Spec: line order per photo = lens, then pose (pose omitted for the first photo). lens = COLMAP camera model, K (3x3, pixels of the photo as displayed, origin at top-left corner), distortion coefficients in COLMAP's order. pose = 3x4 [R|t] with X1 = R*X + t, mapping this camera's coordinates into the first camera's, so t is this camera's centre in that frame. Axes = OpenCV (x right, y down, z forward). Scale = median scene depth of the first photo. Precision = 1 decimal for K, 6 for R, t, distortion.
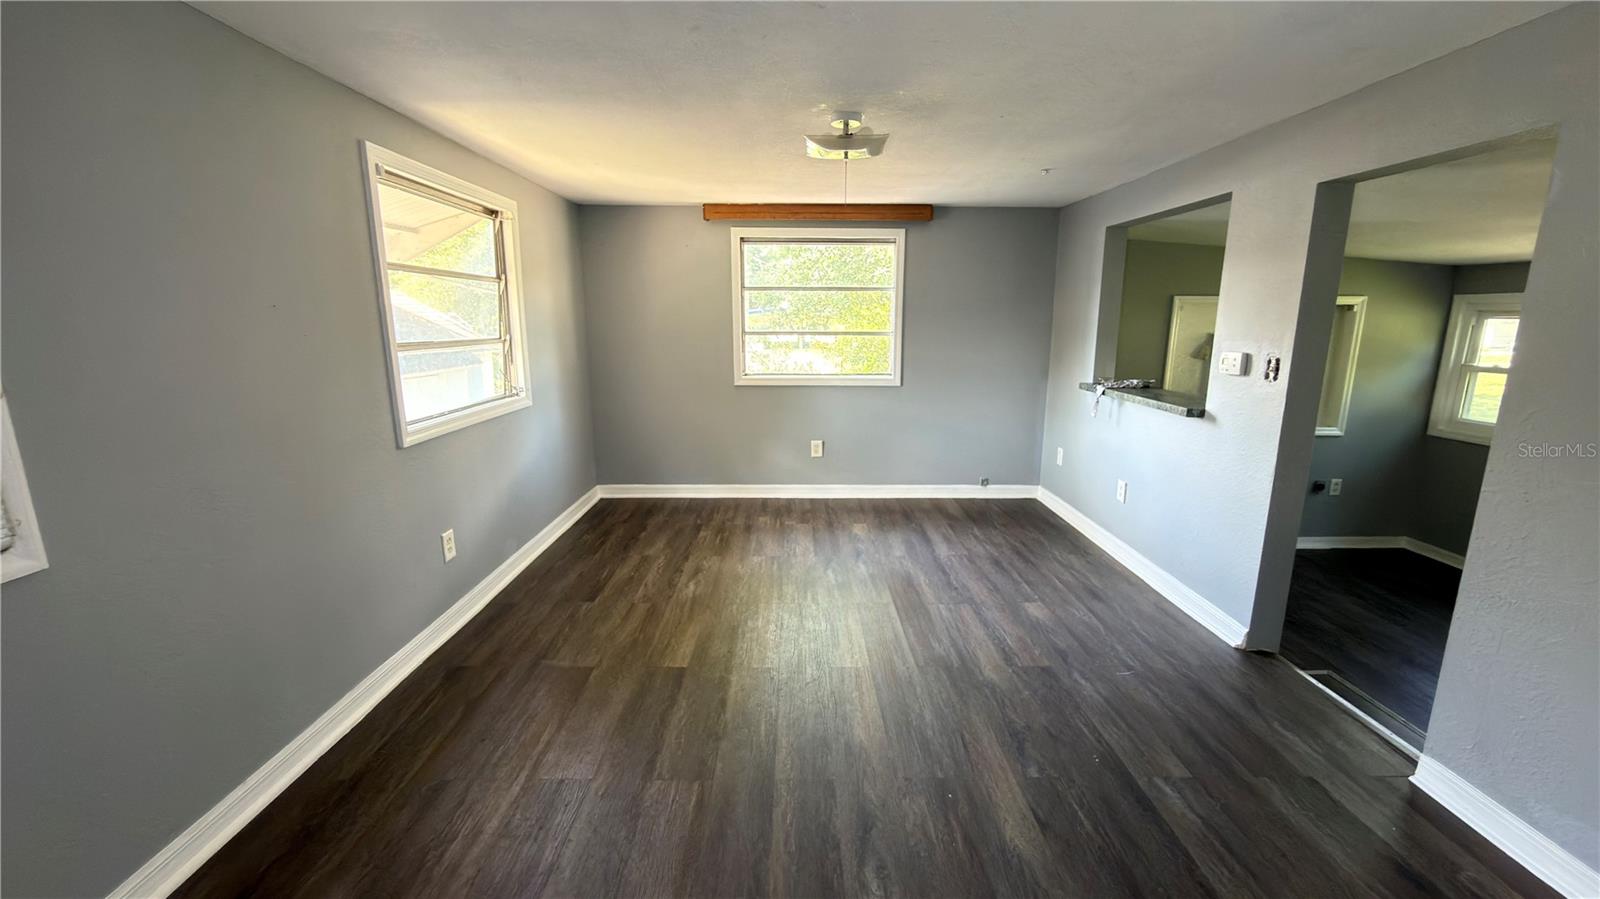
lens RADIAL K [[647.4, 0, 800.0], [0, 647.4, 449.5], [0, 0, 1]] dist [0.001469, 0.000100]
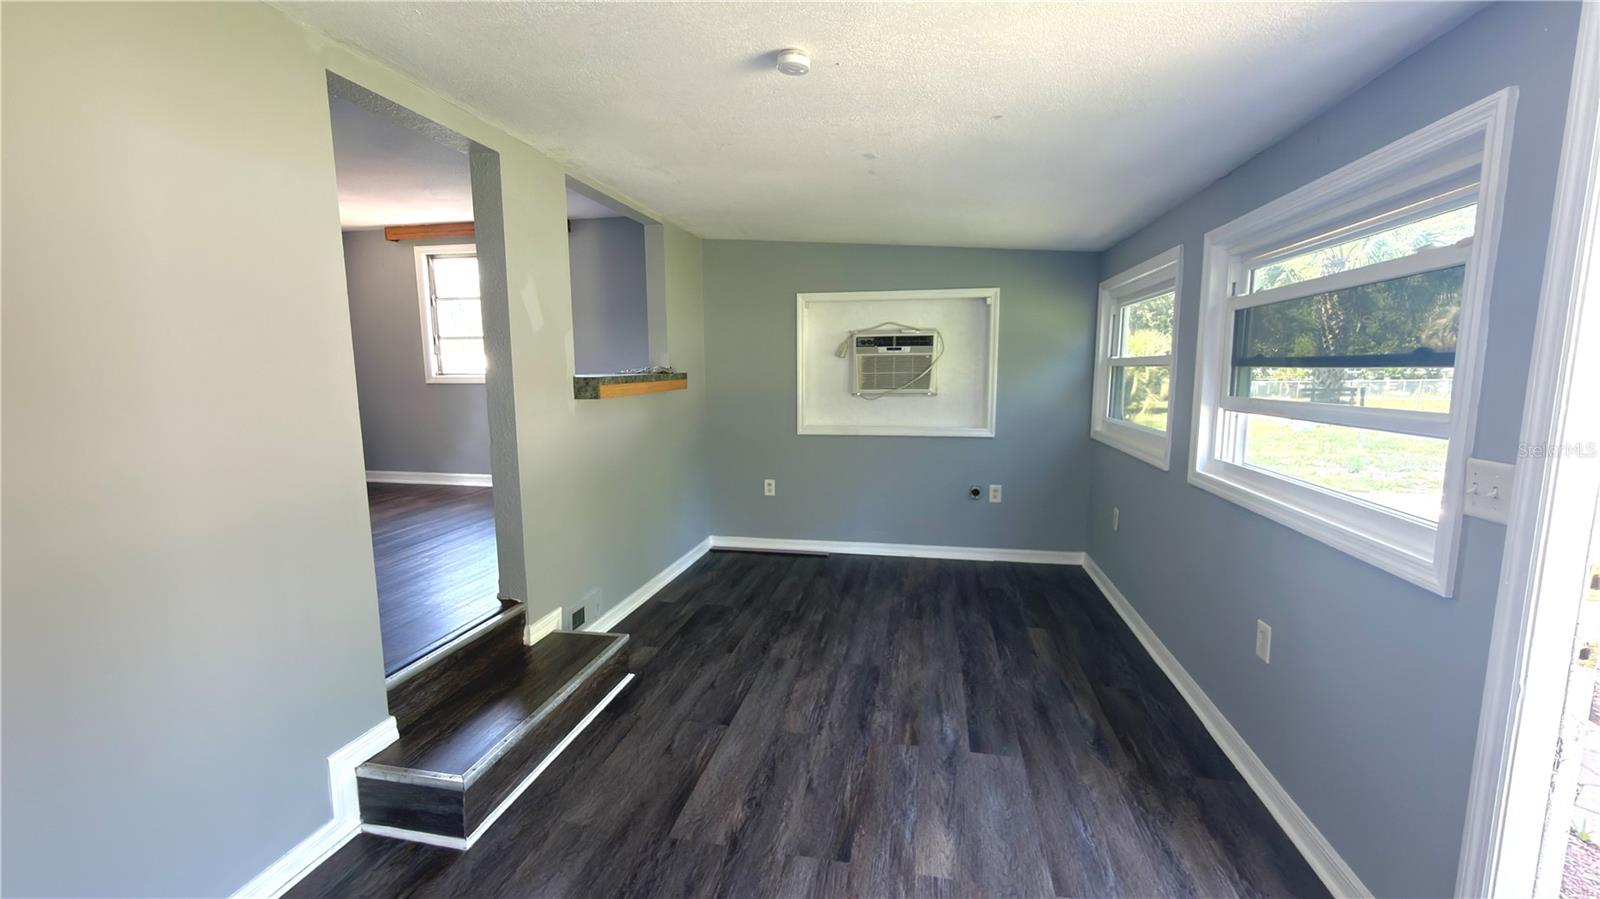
lens RADIAL K [[647.4, 0, 800.0], [0, 647.4, 449.5], [0, 0, 1]] dist [0.001469, 0.000100]
pose [[0.978107, 0.018505, -0.207279, 0.746318], [-0.037633, 0.995345, -0.088721, 0.087572], [0.204672, 0.094579, 0.974250, 0.041141]]
